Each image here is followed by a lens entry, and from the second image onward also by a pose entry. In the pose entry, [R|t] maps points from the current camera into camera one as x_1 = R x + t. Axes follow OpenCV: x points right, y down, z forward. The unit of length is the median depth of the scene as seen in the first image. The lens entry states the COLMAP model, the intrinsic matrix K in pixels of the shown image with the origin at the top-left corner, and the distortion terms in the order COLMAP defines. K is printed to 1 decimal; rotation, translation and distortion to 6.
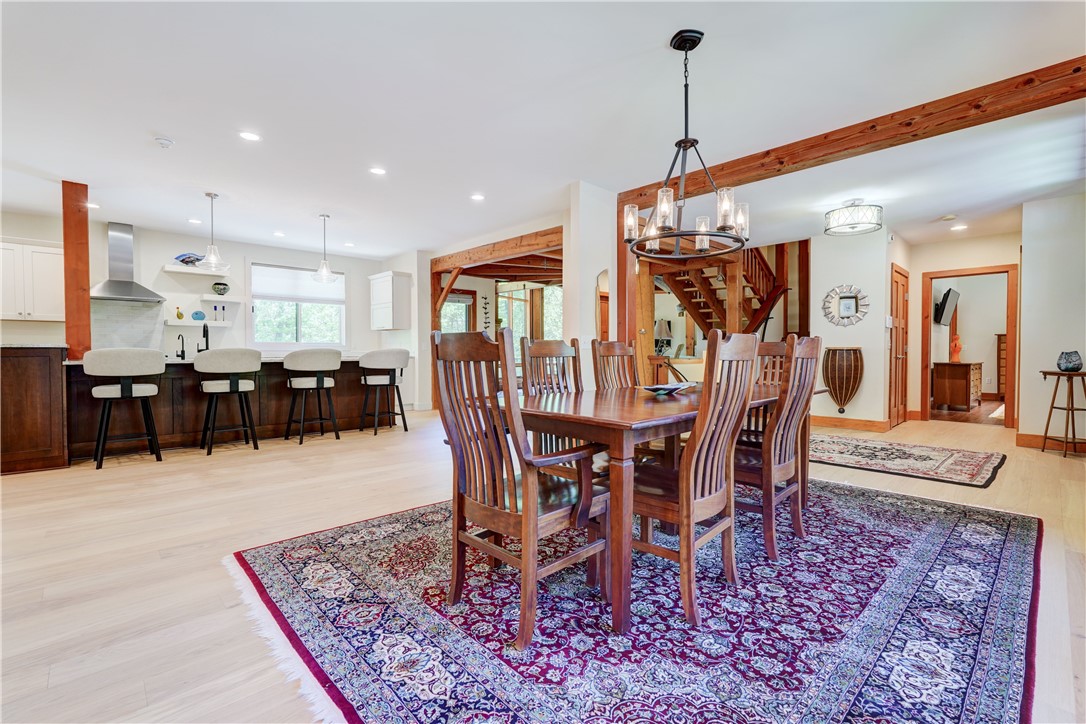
lens RADIAL K [[485.1, 0, 541.4], [0, 485.1, 362.9], [0, 0, 1]] dist [-0.015421, 0.007285]
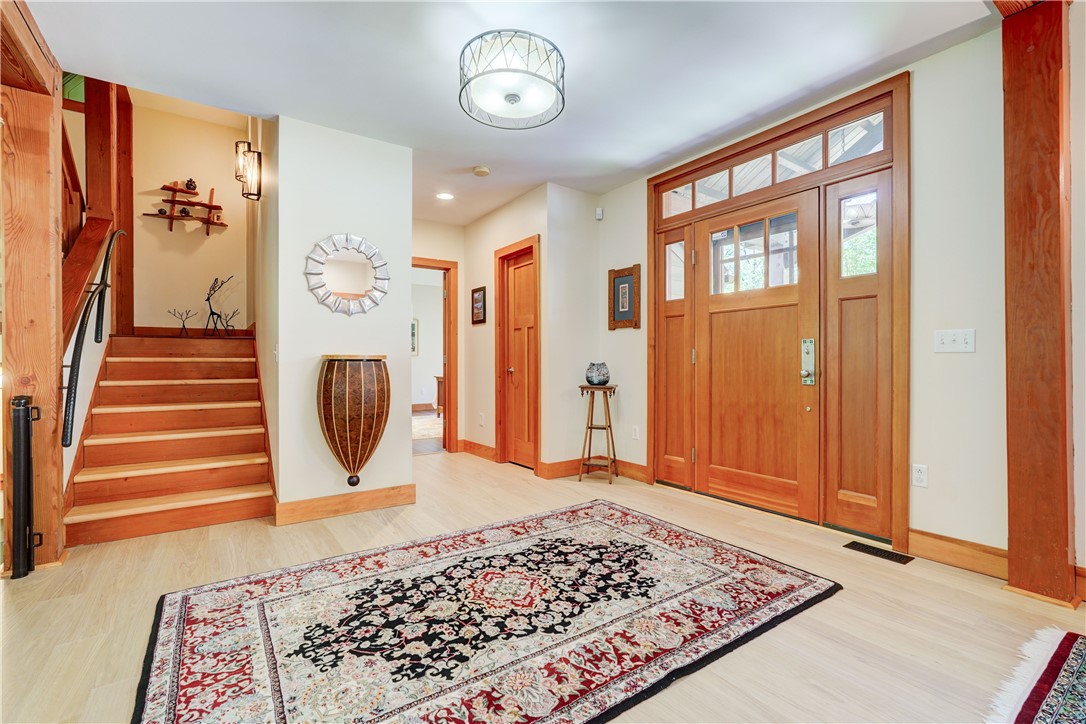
lens RADIAL K [[485.1, 0, 536.6], [0, 485.1, 359.0], [0, 0, 1]] dist [-0.015421, 0.007285]
pose [[0.166265, 0.006838, 0.986057, 0.165187], [0.027893, 0.999543, -0.011635, -0.017332], [-0.985687, 0.029438, 0.165998, 0.733896]]
